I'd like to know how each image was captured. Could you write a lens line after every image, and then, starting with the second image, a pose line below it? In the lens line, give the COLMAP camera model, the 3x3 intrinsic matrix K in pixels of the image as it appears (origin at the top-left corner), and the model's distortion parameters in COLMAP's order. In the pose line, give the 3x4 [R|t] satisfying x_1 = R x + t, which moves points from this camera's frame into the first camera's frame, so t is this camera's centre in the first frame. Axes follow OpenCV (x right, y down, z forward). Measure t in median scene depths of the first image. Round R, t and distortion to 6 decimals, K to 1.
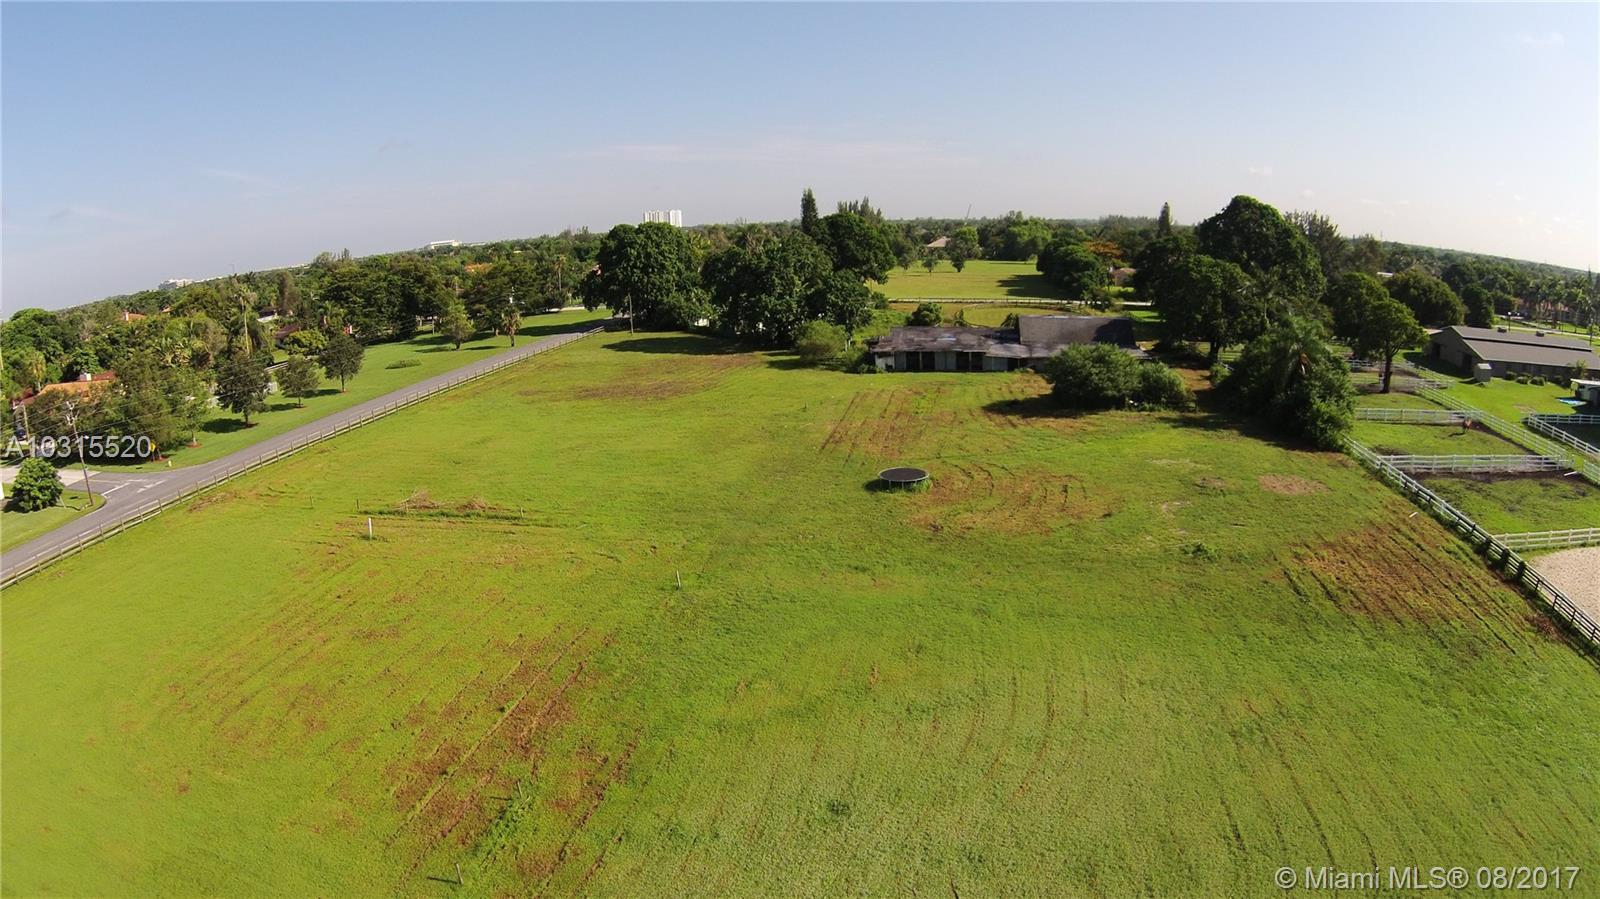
lens RADIAL K [[932.9, 0, 791.1], [0, 932.9, 453.4], [0, 0, 1]] dist [-0.360767, 0.126852]
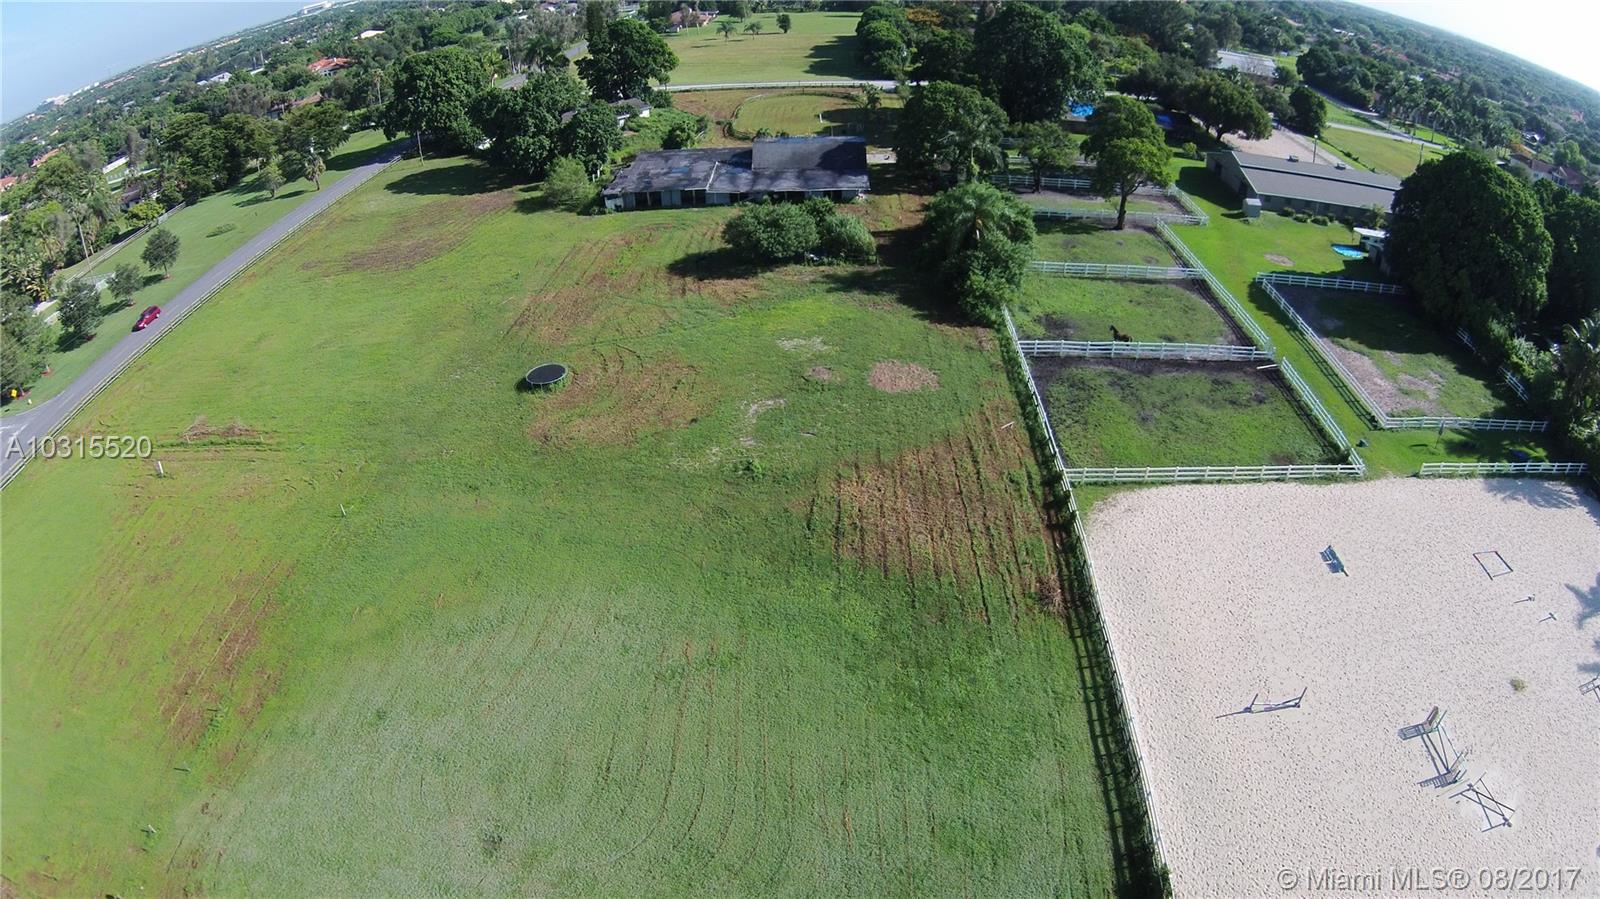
lens RADIAL K [[932.9, 0, 791.1], [0, 932.9, 453.4], [0, 0, 1]] dist [-0.360767, 0.126852]
pose [[0.993718, -0.070861, 0.086622, 0.245924], [0.040402, 0.948958, 0.312804, -0.176049], [-0.104366, -0.307339, 0.945860, -0.124562]]
